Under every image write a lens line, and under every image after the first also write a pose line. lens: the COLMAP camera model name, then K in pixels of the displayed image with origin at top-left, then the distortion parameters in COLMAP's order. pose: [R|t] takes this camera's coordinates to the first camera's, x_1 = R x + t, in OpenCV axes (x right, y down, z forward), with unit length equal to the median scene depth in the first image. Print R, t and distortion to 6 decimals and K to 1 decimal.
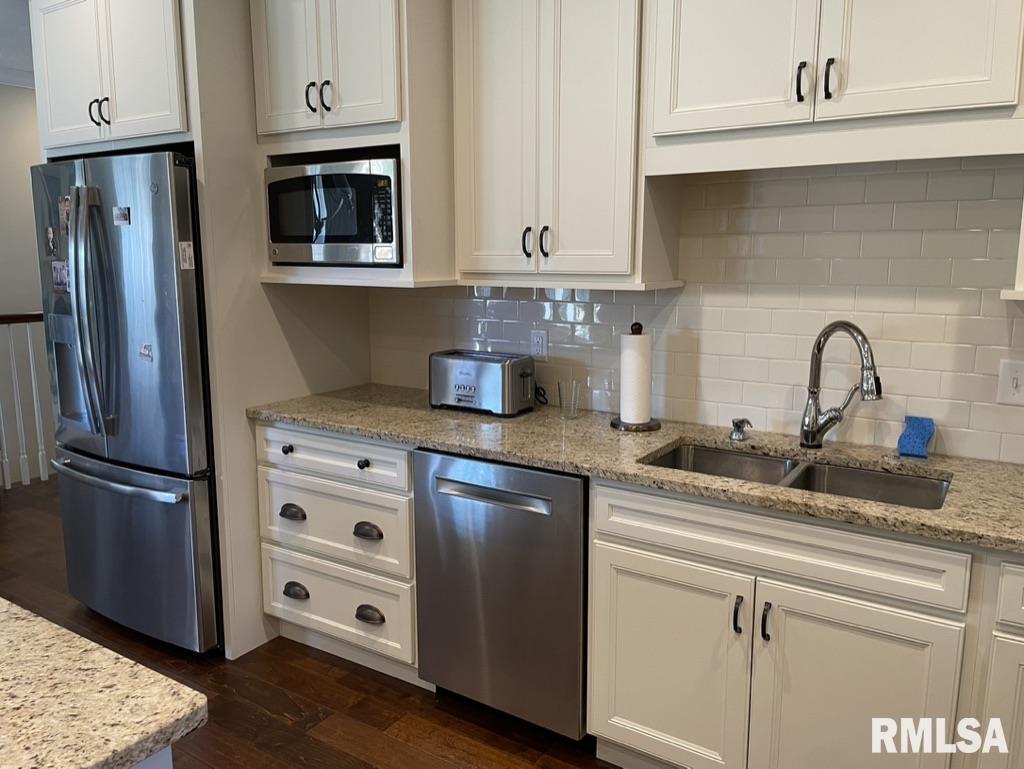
lens RADIAL K [[781.8, 0, 509.6], [0, 781.8, 382.7], [0, 0, 1]] dist [0.102846, -0.126169]
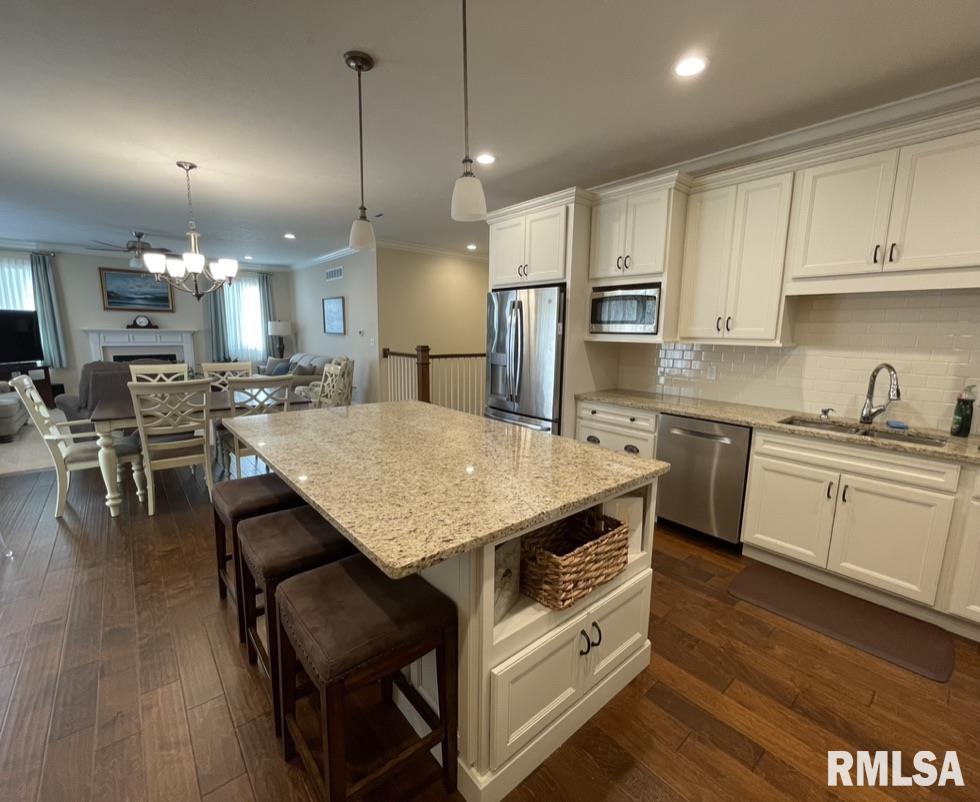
lens RADIAL K [[437.1, 0, 490.0], [0, 437.1, 401.0], [0, 0, 1]] dist [-0.000928, -0.000243]
pose [[0.959147, 0.058214, -0.276855, -0.249190], [-0.058570, 0.998259, 0.006989, 0.069203], [0.276780, 0.009512, 0.960886, -0.376542]]
